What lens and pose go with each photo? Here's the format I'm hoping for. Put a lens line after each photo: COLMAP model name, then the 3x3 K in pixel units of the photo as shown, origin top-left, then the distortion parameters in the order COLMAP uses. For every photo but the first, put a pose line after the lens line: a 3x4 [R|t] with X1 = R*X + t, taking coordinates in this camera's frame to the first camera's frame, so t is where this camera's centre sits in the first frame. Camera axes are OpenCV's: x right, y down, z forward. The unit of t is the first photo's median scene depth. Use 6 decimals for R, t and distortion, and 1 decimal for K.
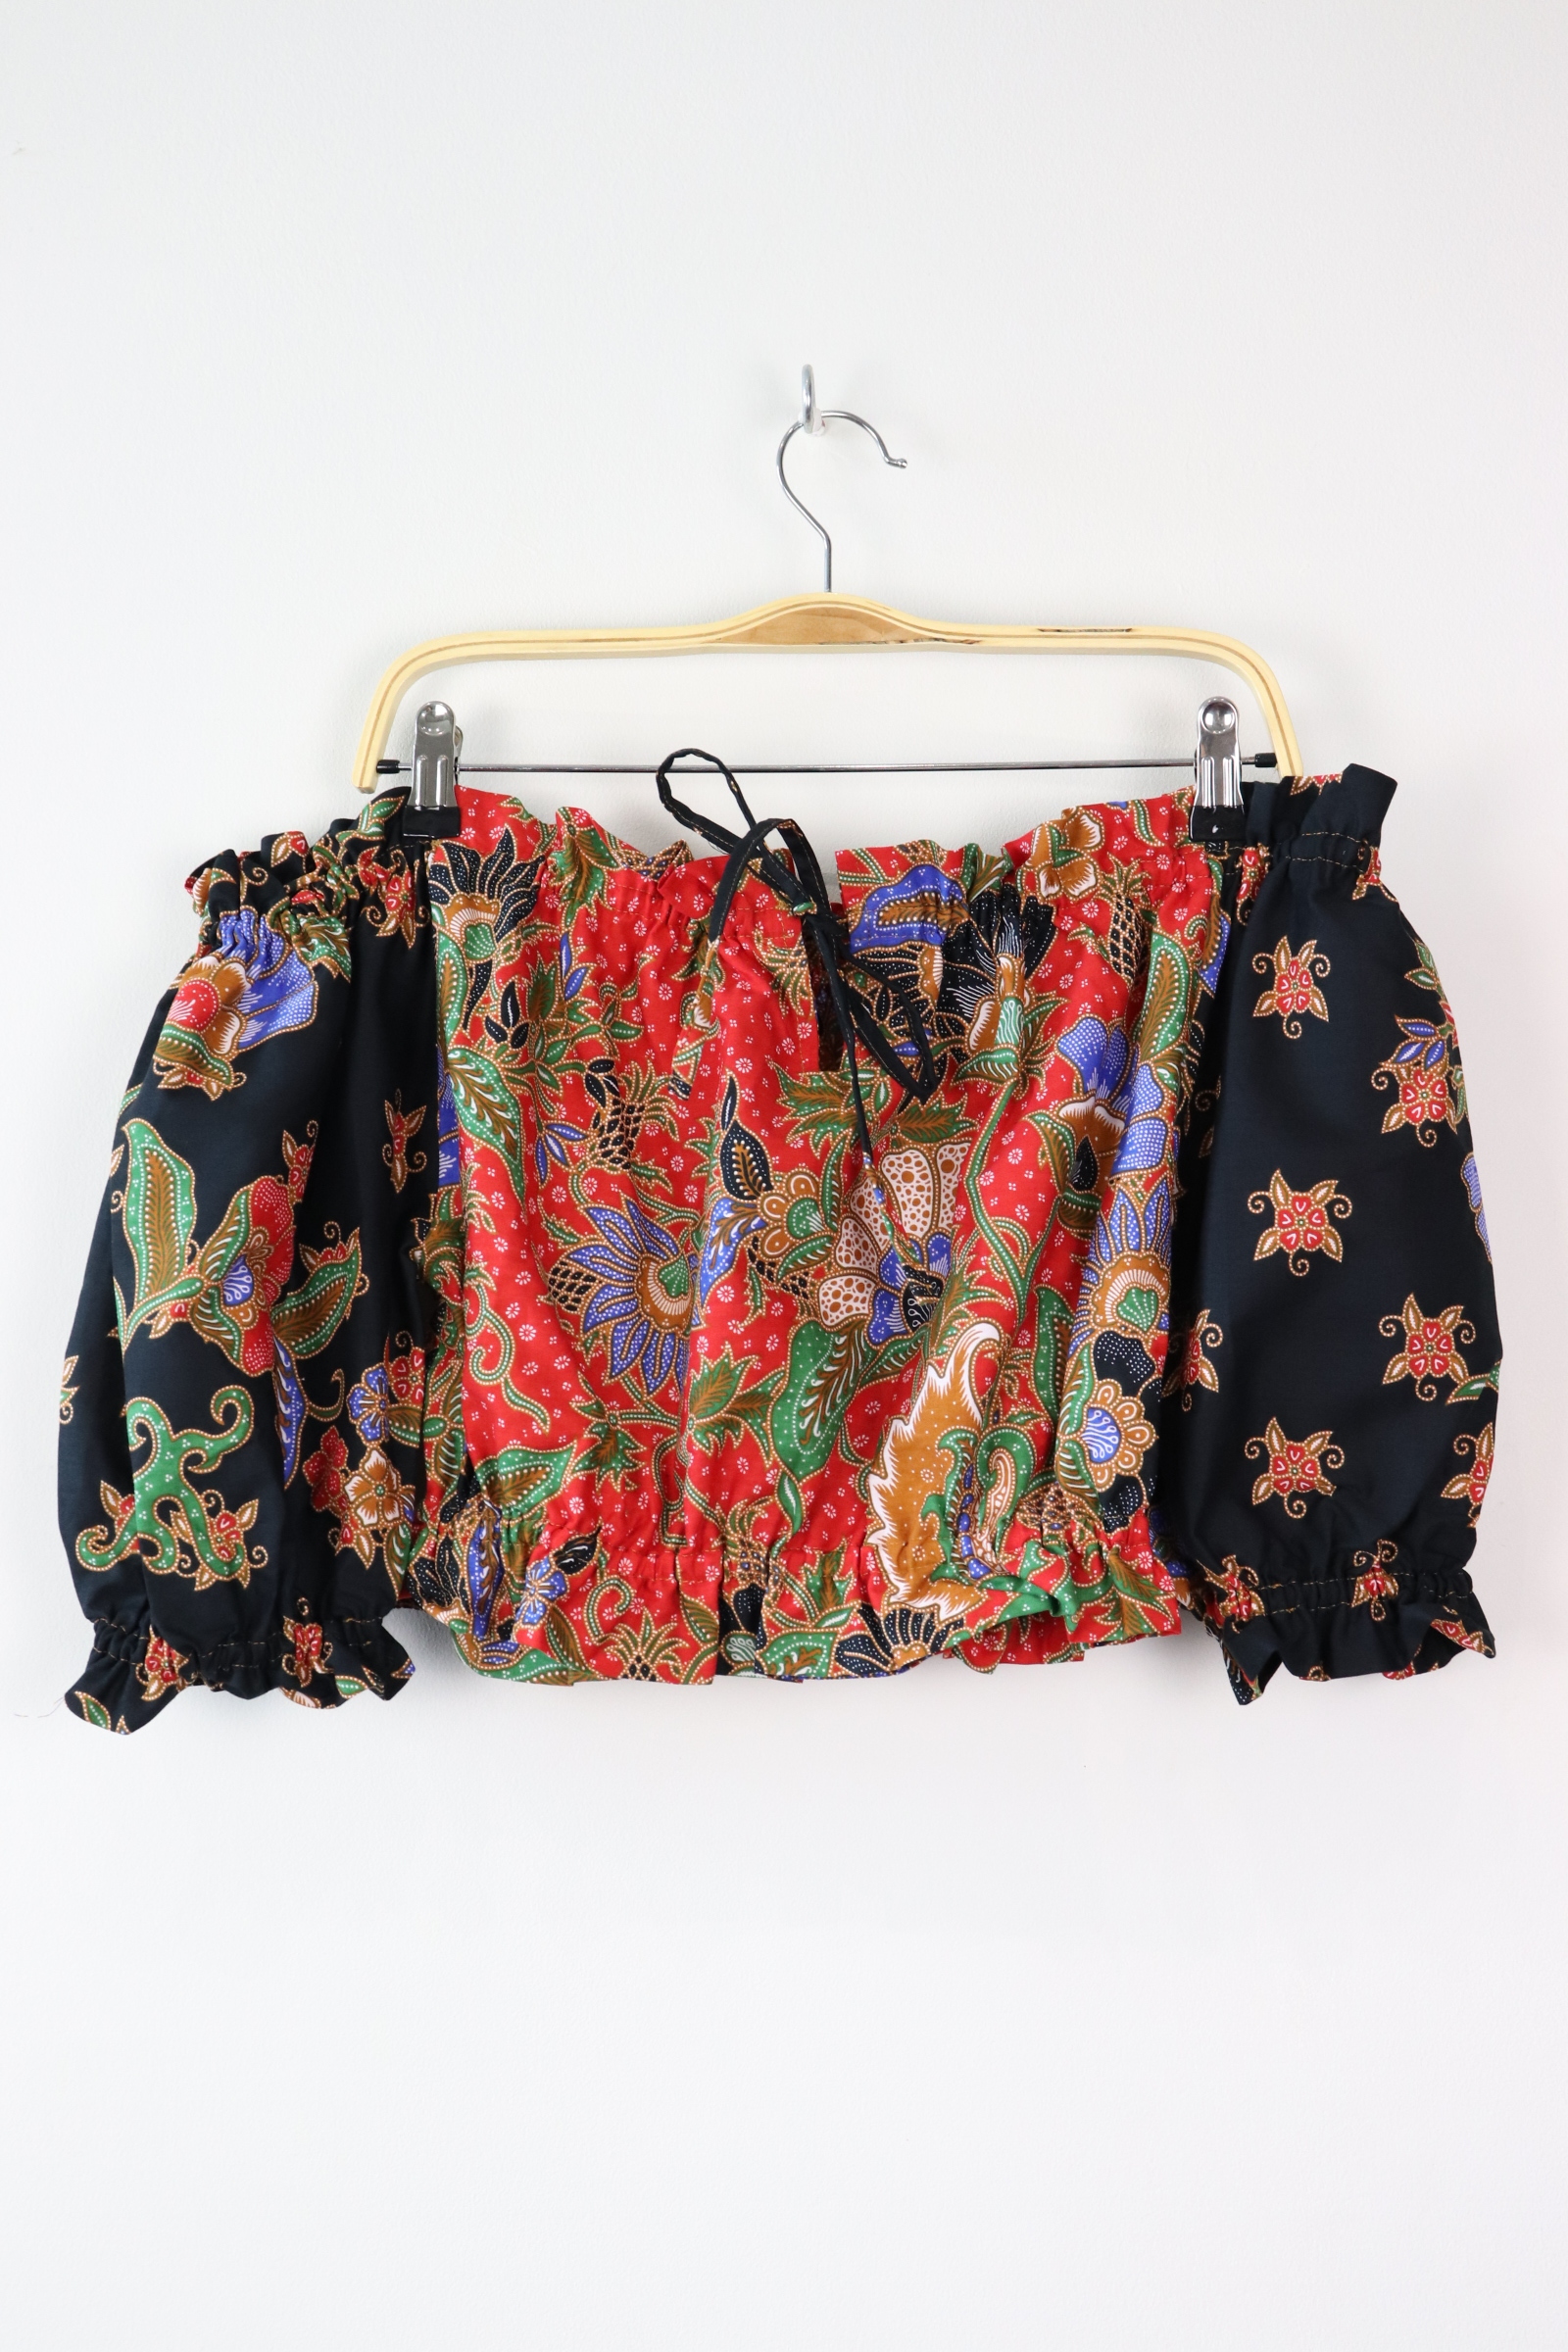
lens RADIAL K [[3240.9, 0, 784.0], [0, 3240.9, 1176.0], [0, 0, 1]] dist [0.027864, 0.027360]
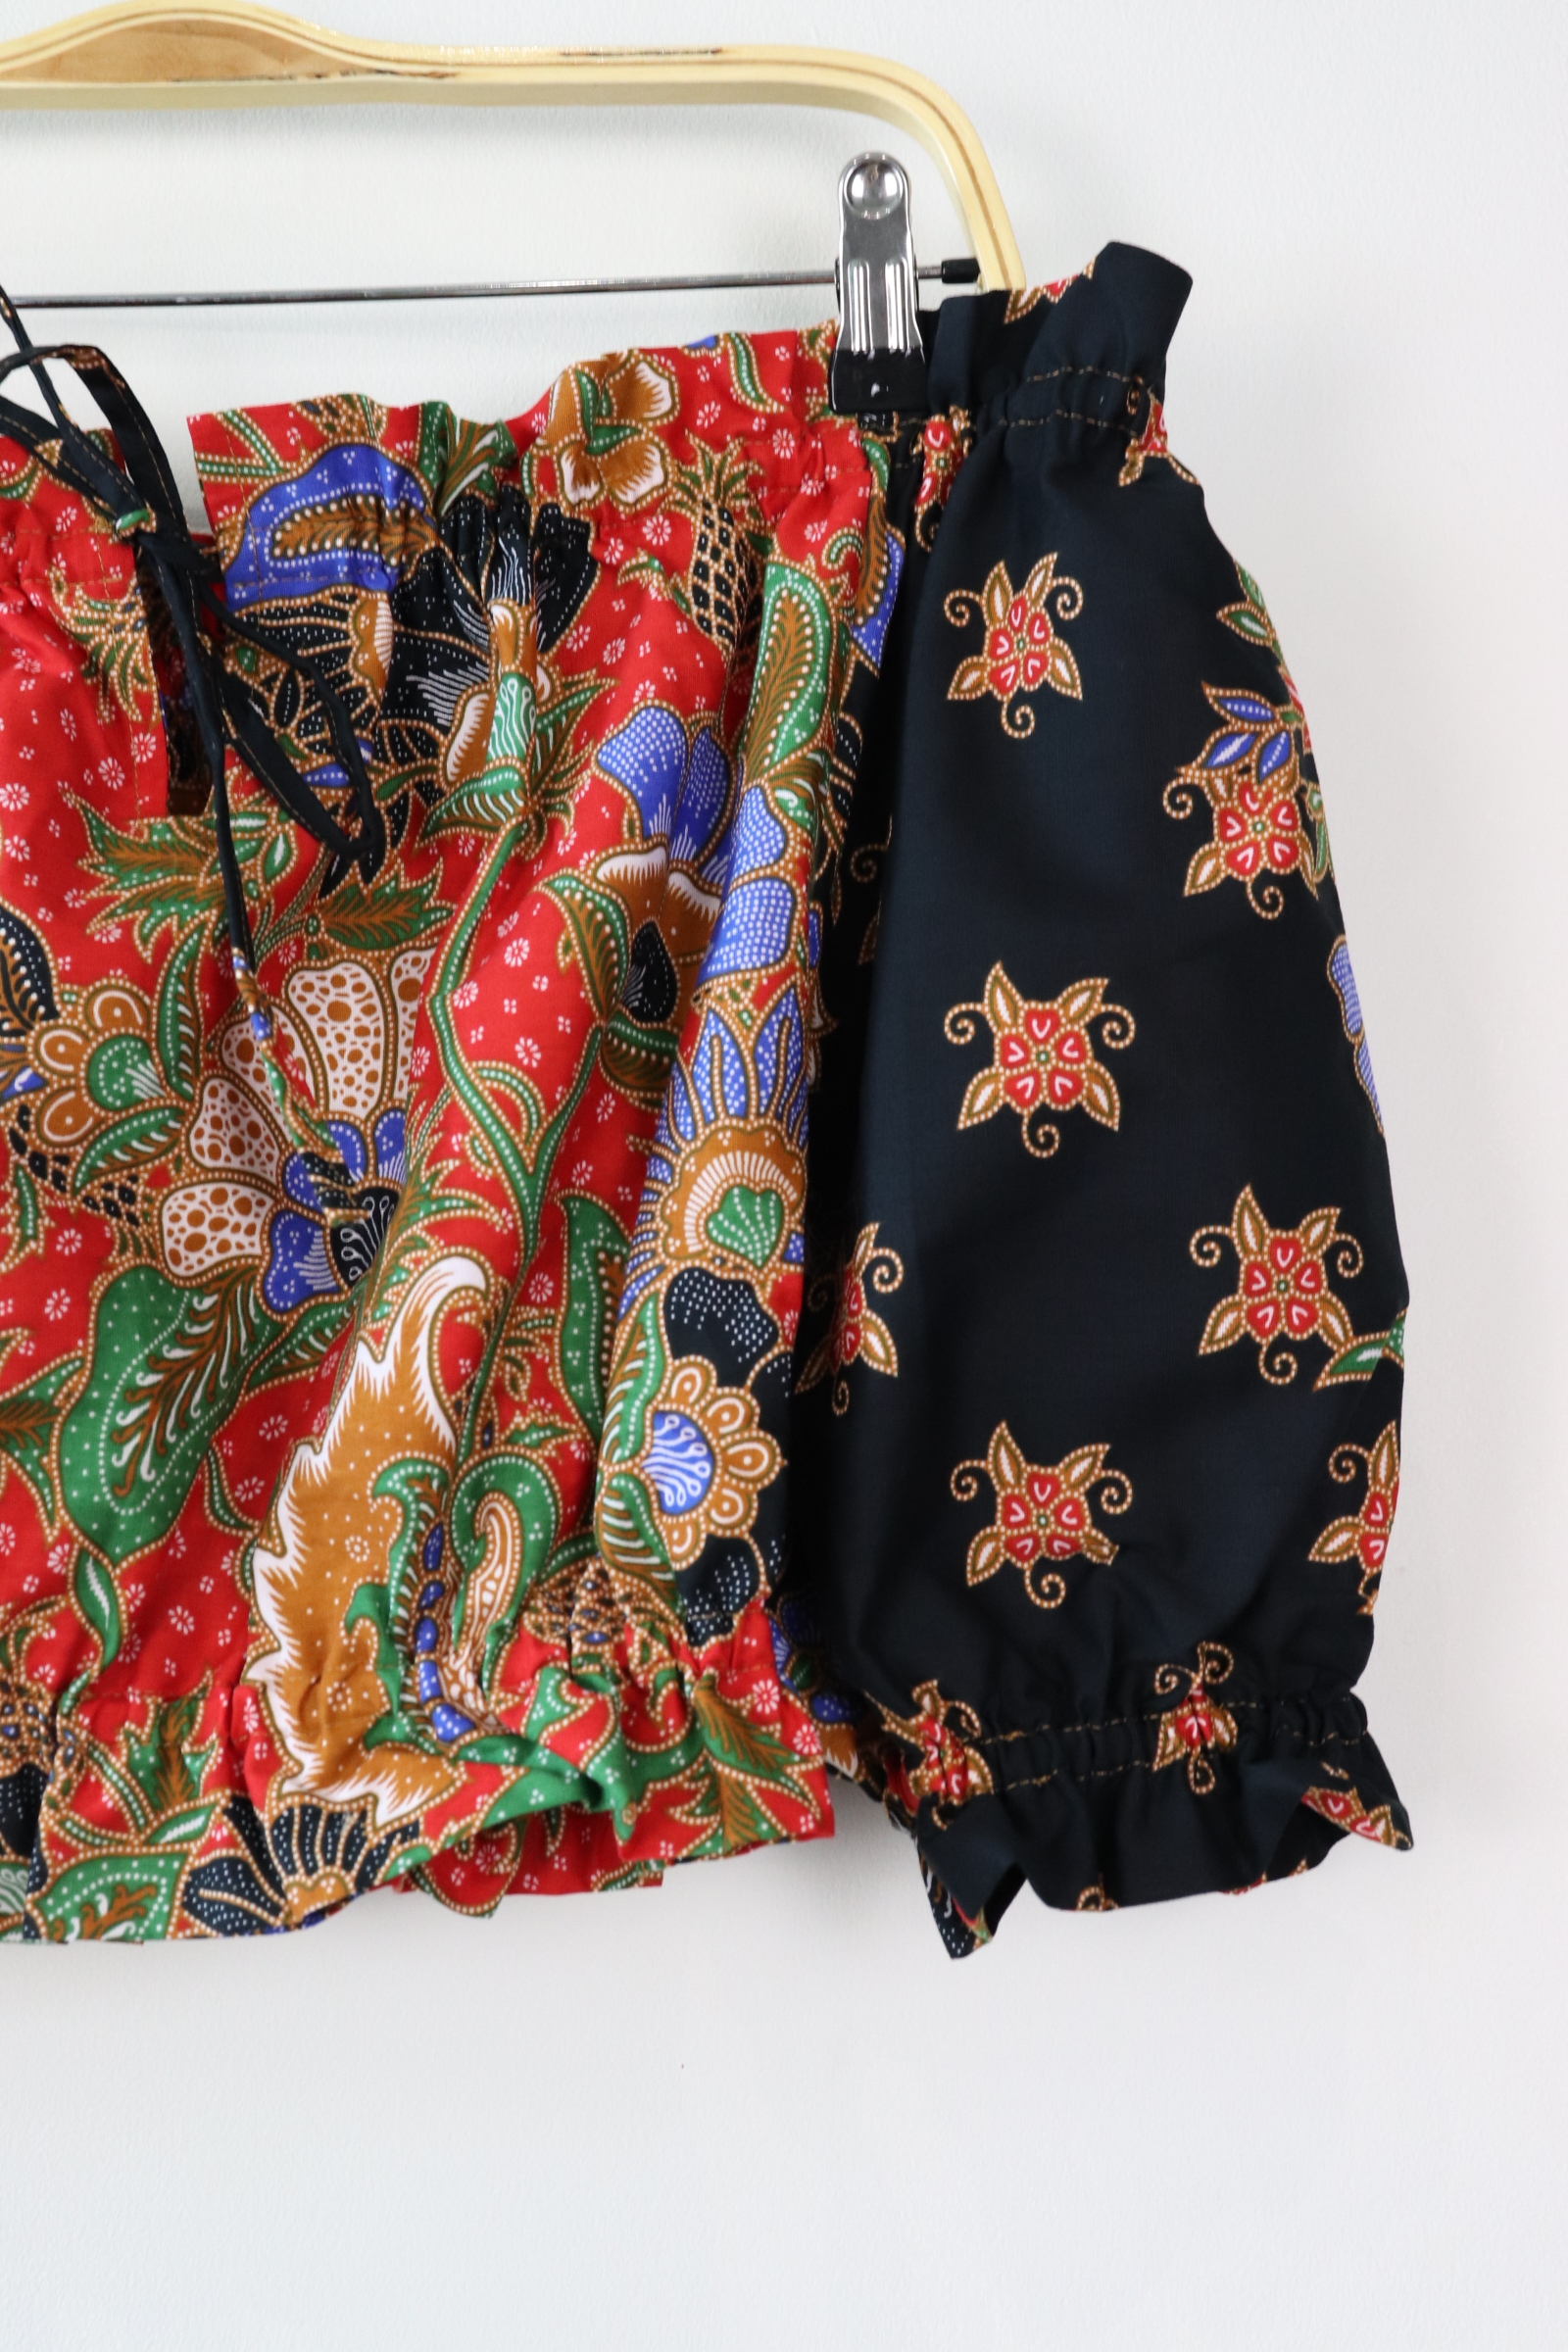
lens RADIAL K [[3035.6, 0, 784.0], [0, 3035.6, 1176.0], [0, 0, 1]] dist [-0.010776, 0.037088]
pose [[0.997180, -0.019953, 0.072350, 0.078854], [0.022615, 0.999090, -0.036166, 0.050849], [-0.071562, 0.037701, 0.996723, 0.495664]]
